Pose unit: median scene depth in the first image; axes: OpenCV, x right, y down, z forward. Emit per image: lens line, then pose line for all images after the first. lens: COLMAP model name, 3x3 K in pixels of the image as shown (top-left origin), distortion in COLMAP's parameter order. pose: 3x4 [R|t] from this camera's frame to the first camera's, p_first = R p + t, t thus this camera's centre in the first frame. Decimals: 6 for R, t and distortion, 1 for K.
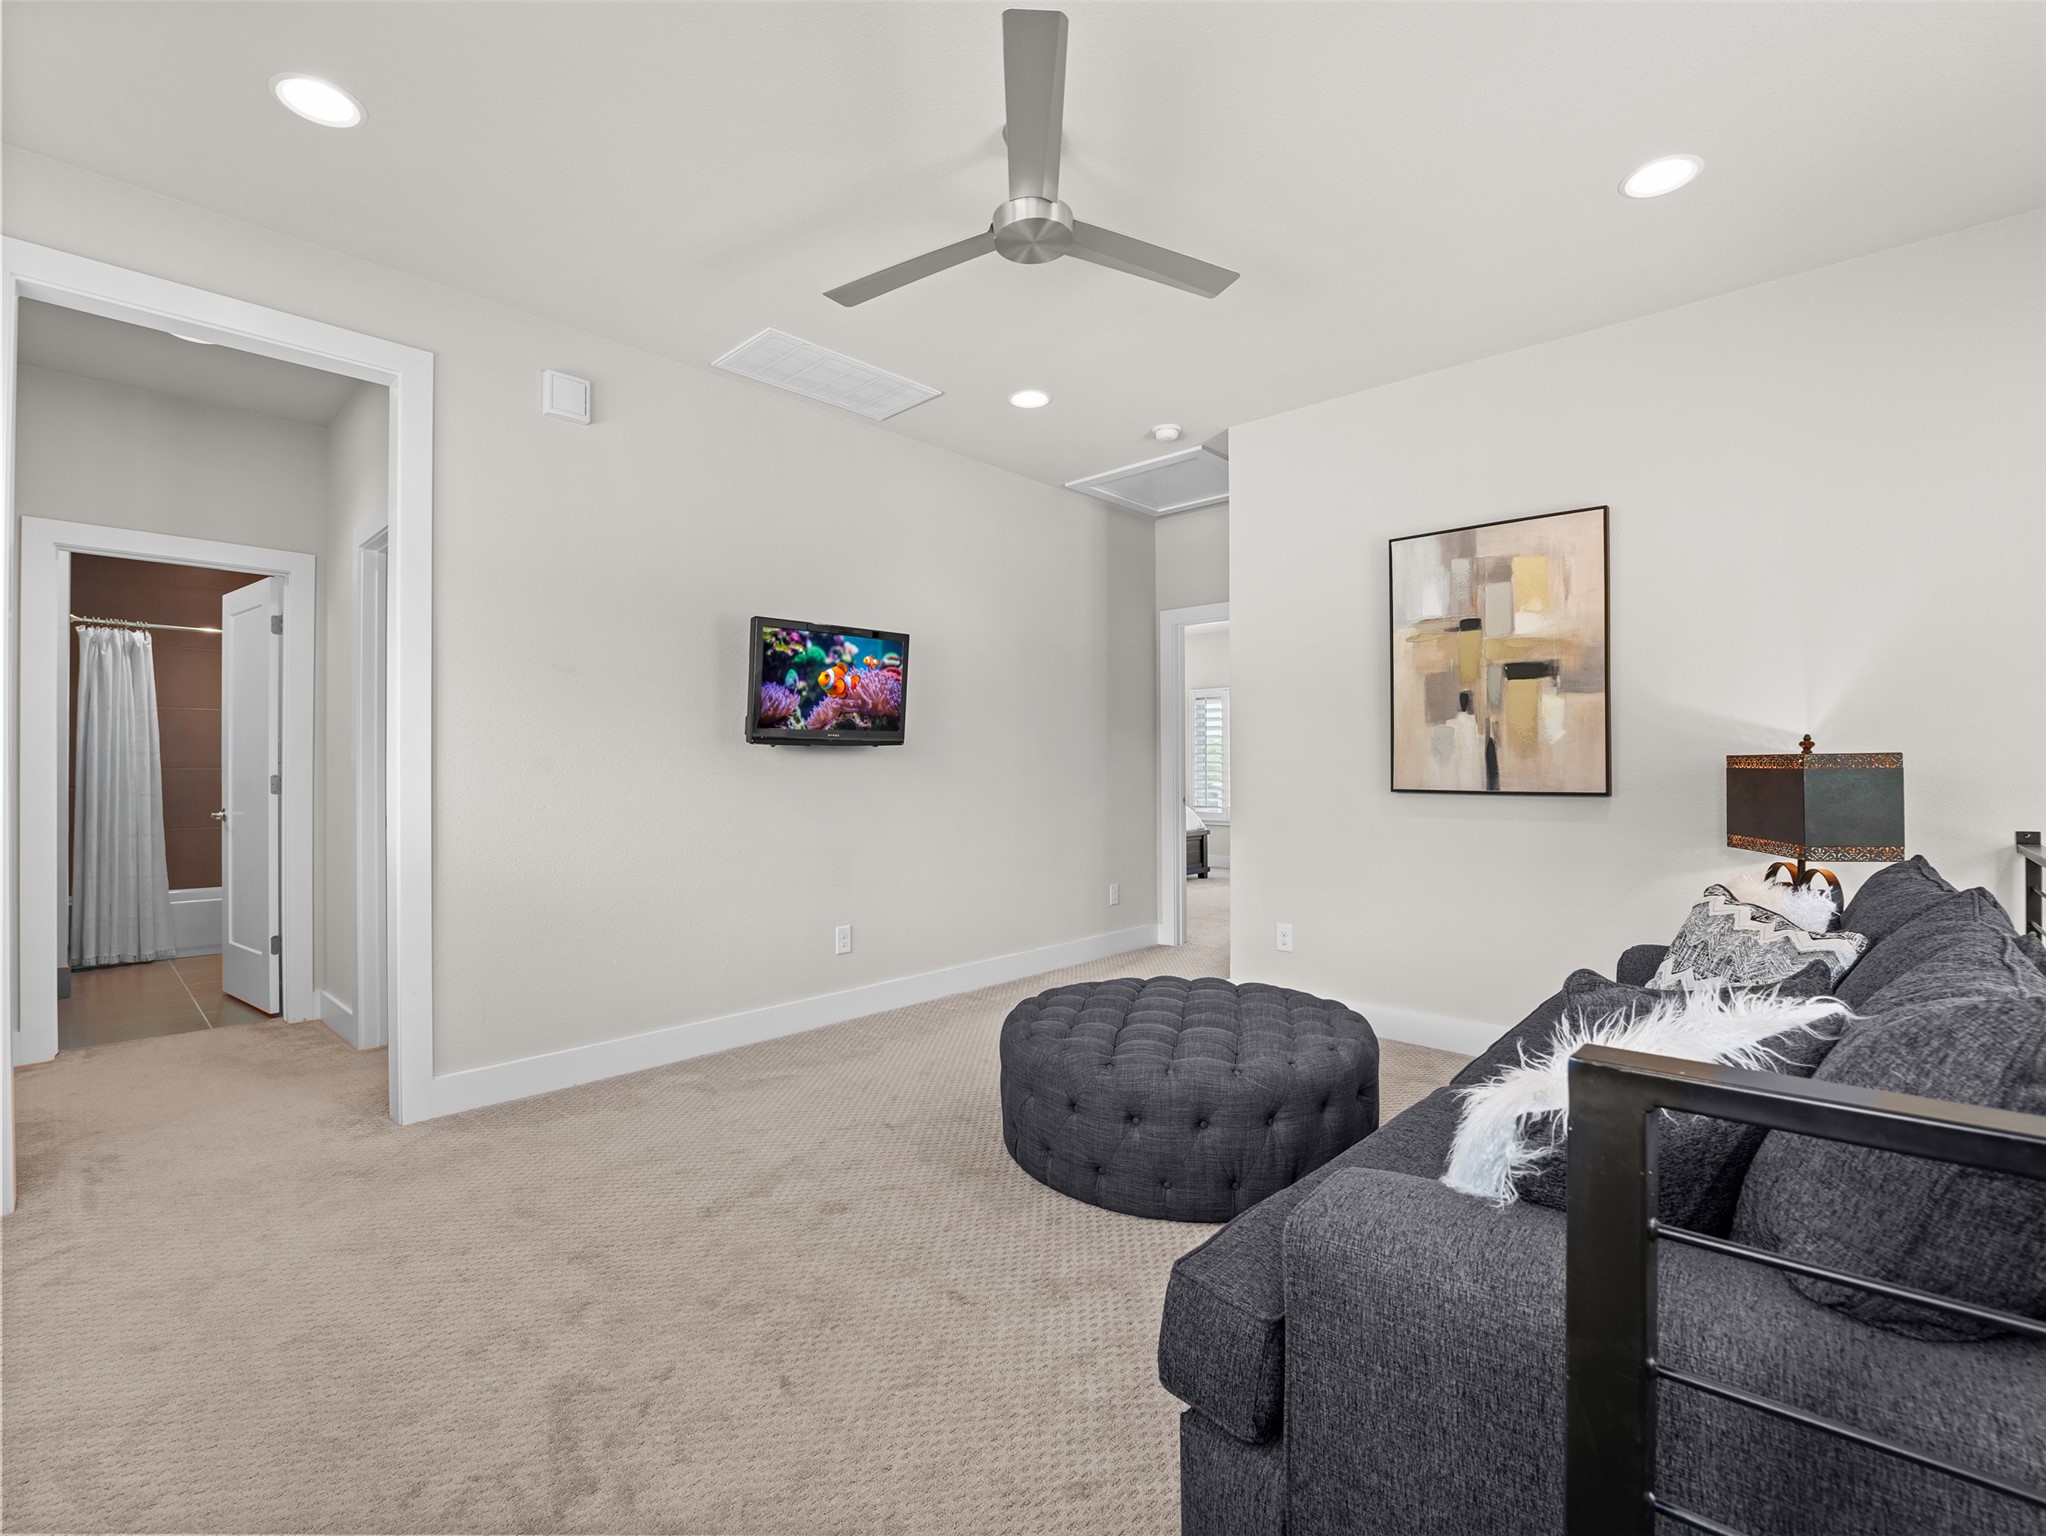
lens RADIAL K [[936.5, 0, 1023.0], [0, 936.5, 768.0], [0, 0, 1]] dist [-0.023408, 0.001069]
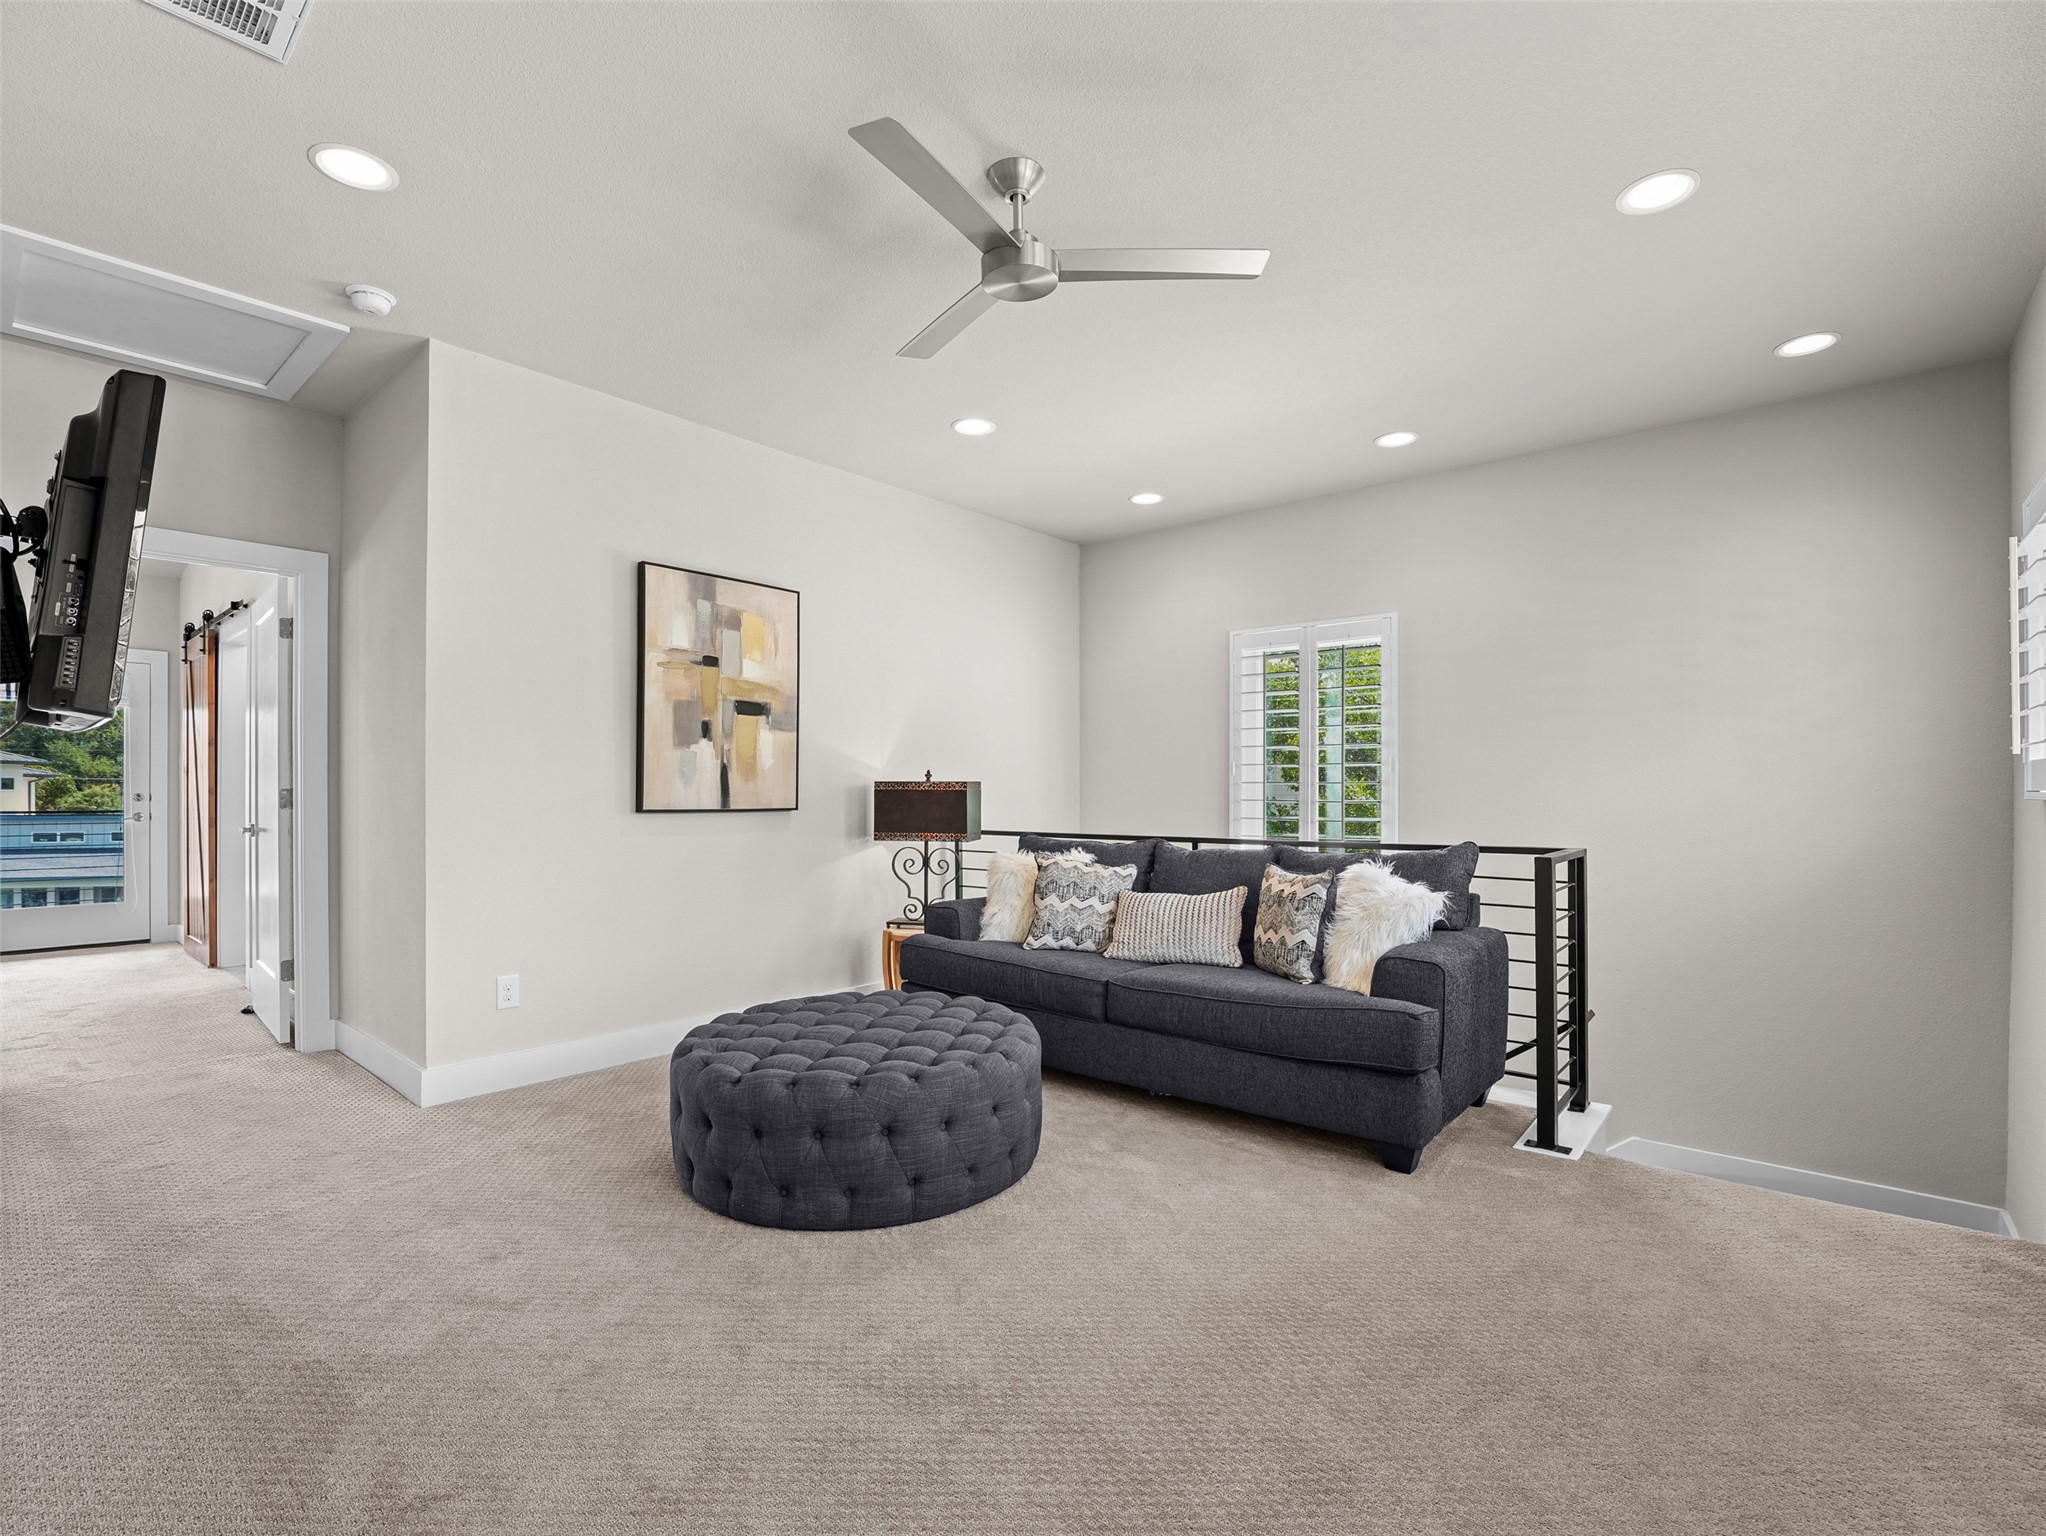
lens RADIAL K [[948.7, 0, 1030.5], [0, 948.7, 781.6], [0, 0, 1]] dist [-0.022234, 0.001425]
pose [[-0.045795, 0.008915, 0.998911, -0.685907], [-0.002935, 0.999955, -0.009058, 0.000307], [-0.998947, -0.003346, -0.045767, 0.676166]]
